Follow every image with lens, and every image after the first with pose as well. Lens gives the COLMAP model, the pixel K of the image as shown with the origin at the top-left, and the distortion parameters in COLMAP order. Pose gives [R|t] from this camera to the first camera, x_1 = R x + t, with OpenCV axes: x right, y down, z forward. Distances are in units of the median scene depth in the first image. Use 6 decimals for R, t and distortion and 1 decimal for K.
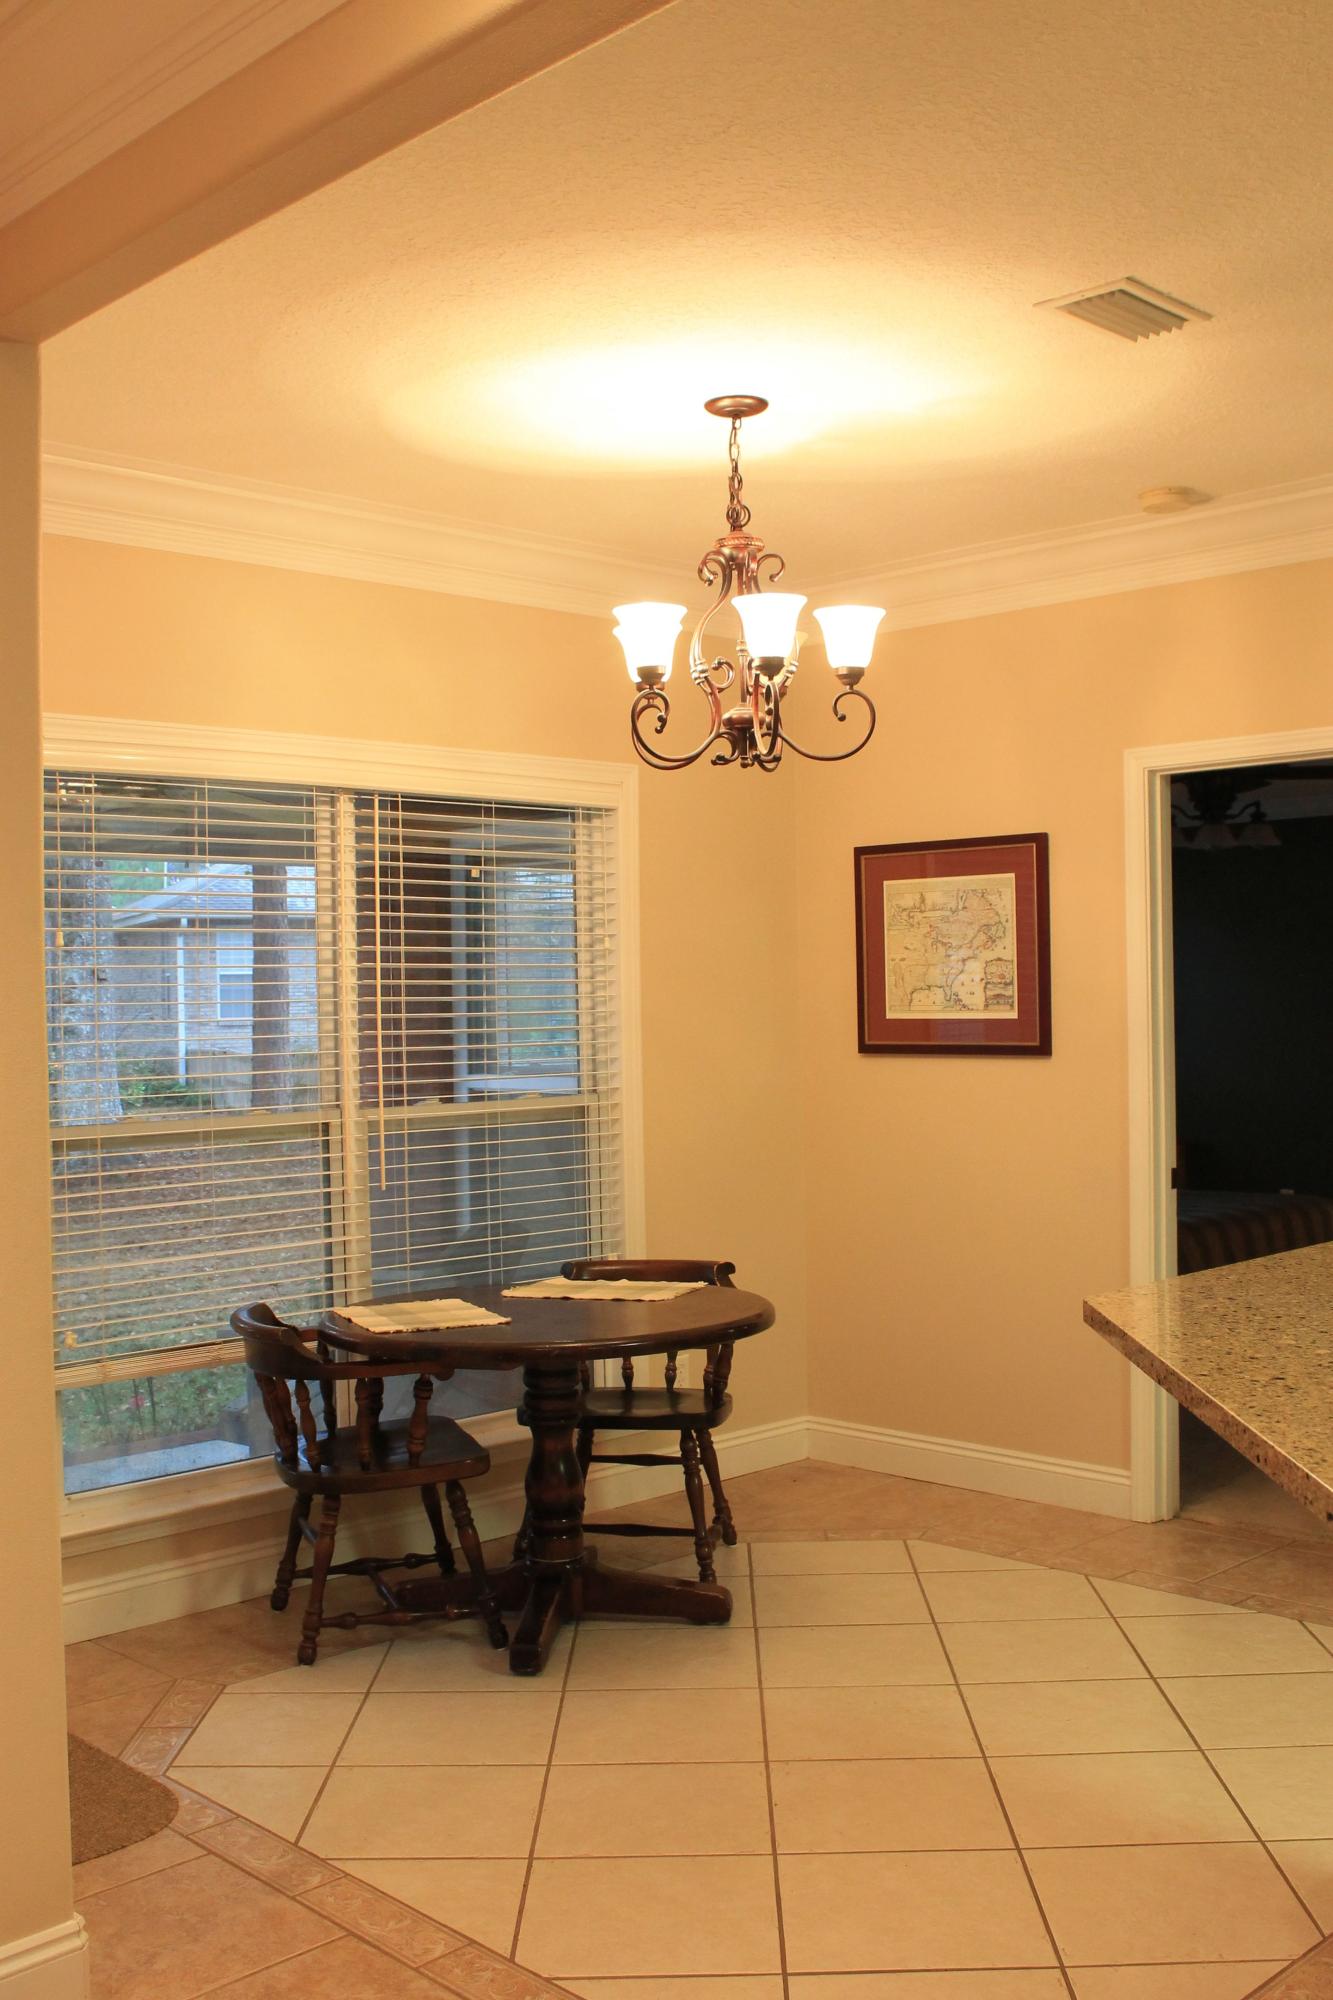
lens RADIAL K [[1976.4, 0, 666.5], [0, 1976.4, 1000.0], [0, 0, 1]] dist [-0.013177, -0.003960]
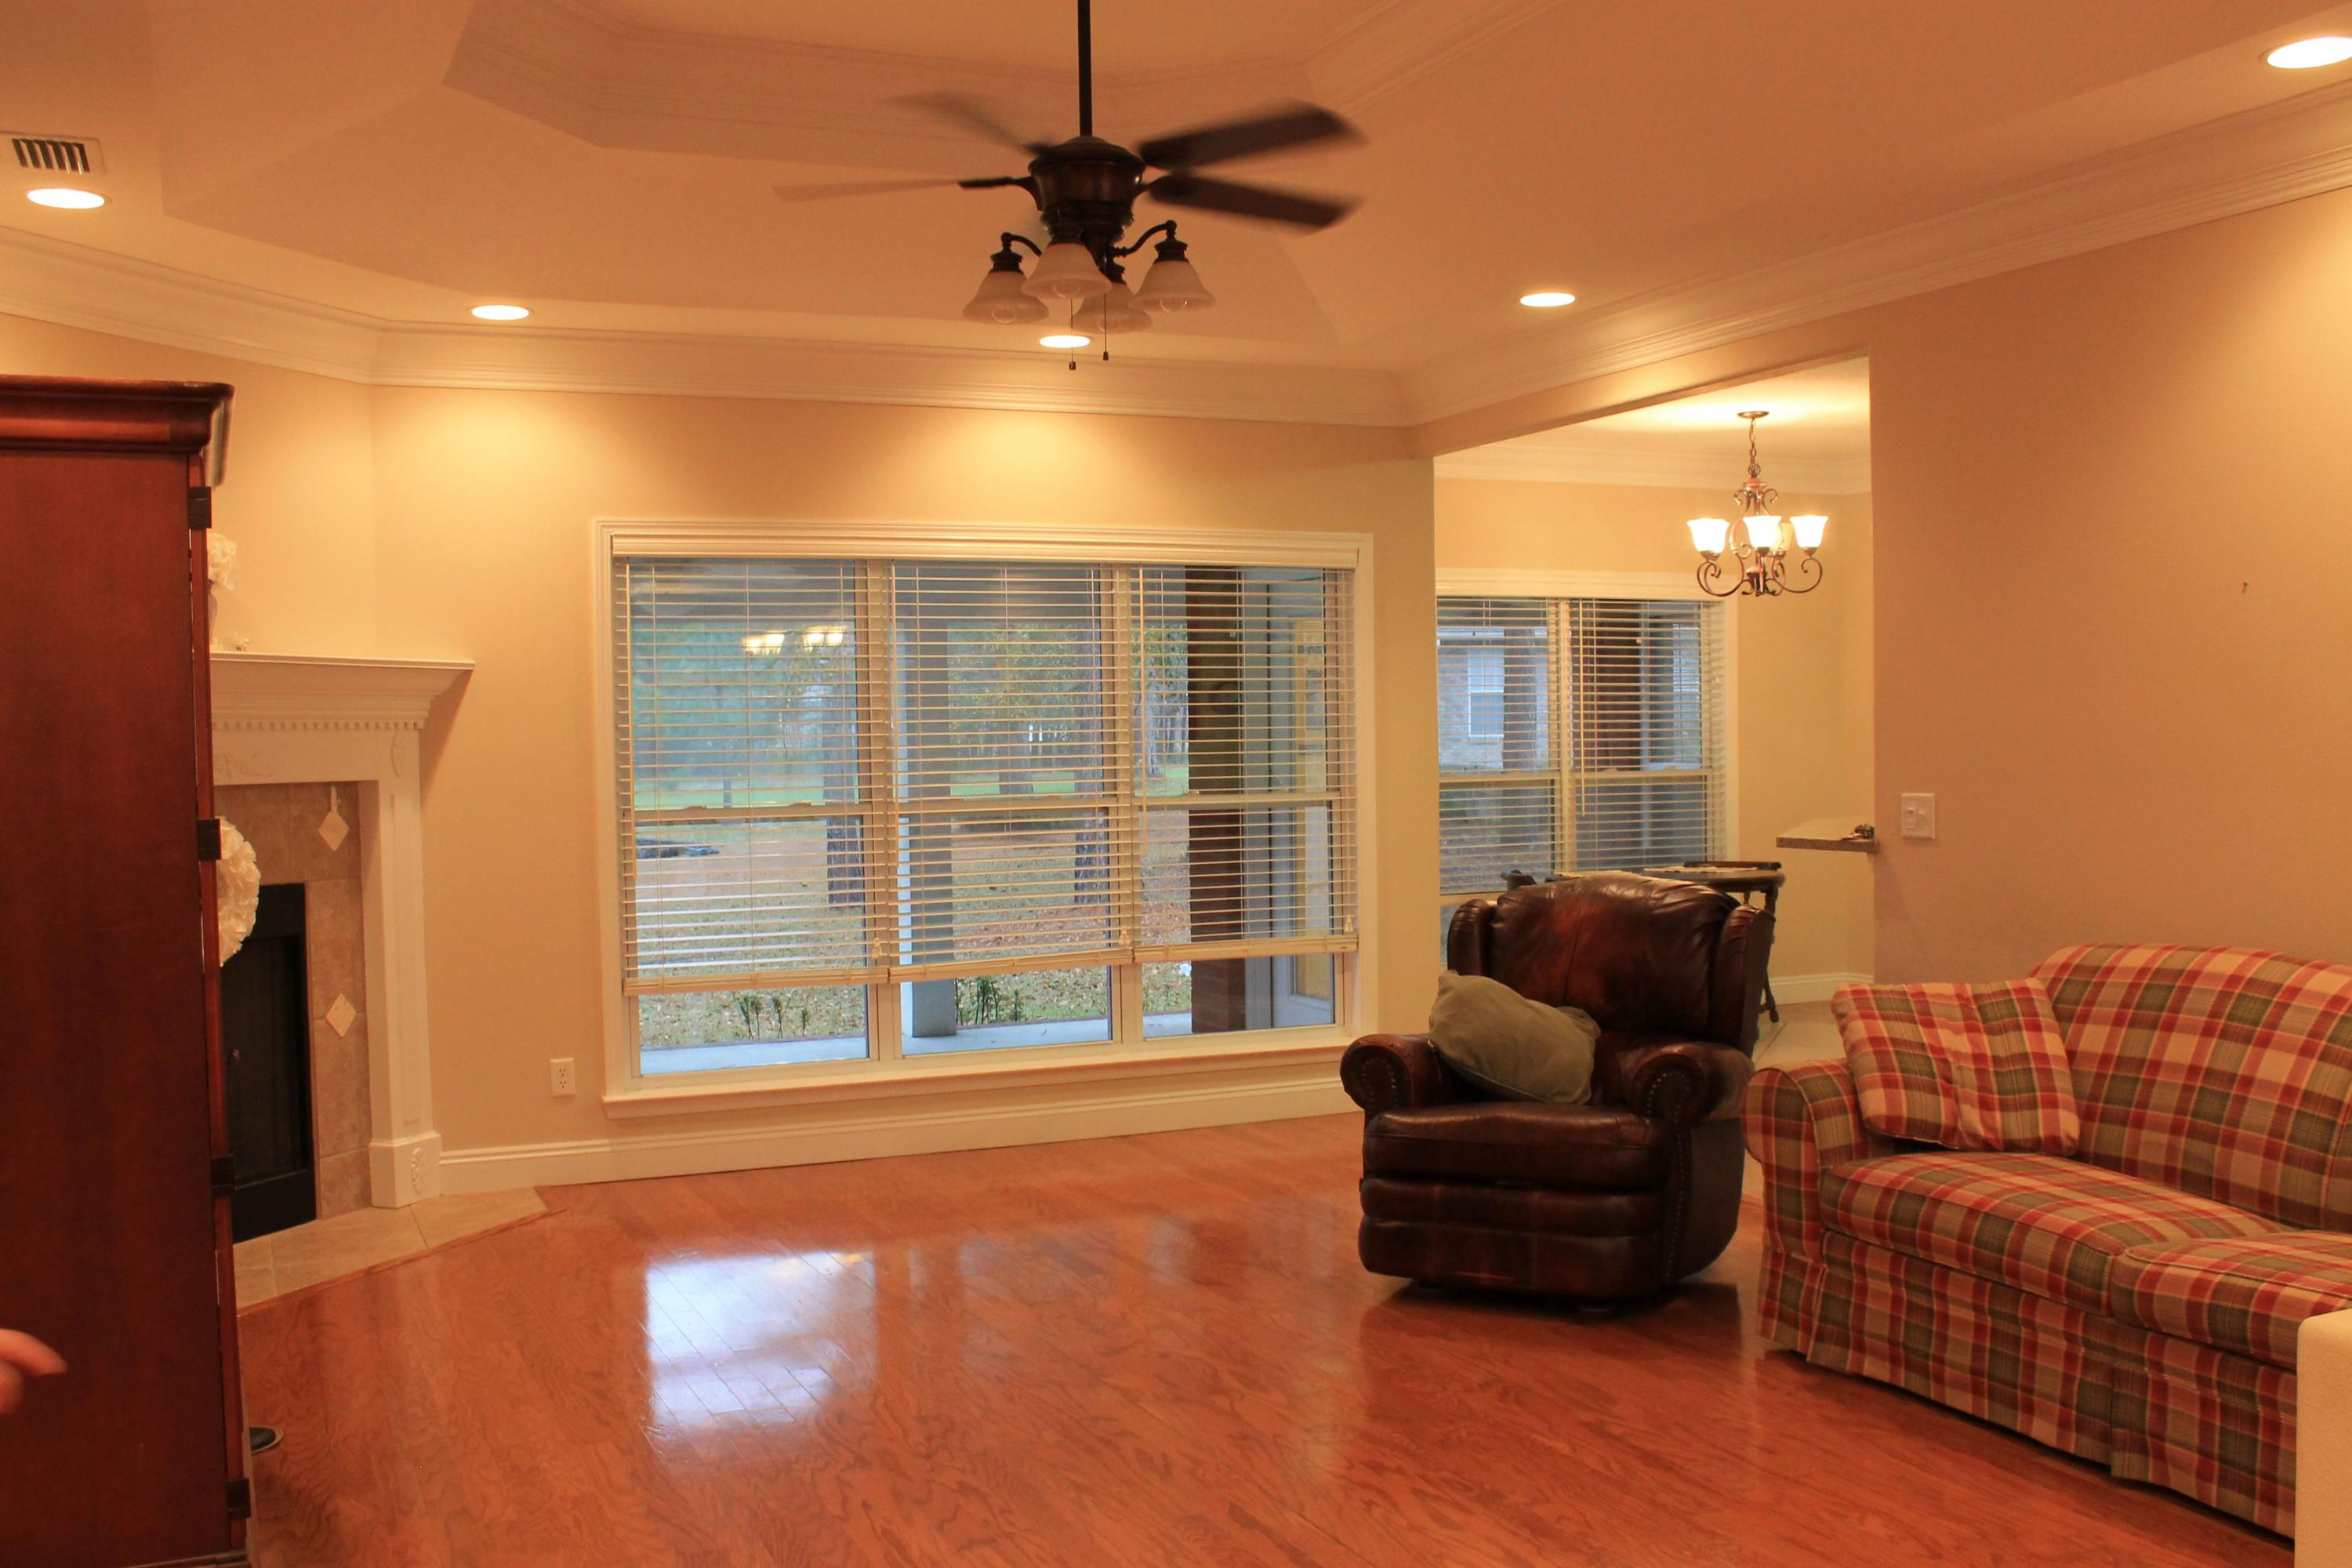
lens RADIAL K [[2237.2, 0, 1176.0], [0, 2237.2, 784.0], [0, 0, 1]] dist [-0.078717, -0.003268]
pose [[0.939673, 0.010865, -0.341901, 0.207928], [-0.001011, 0.999579, 0.028988, 0.006393], [0.342072, -0.026894, 0.939289, -1.067443]]
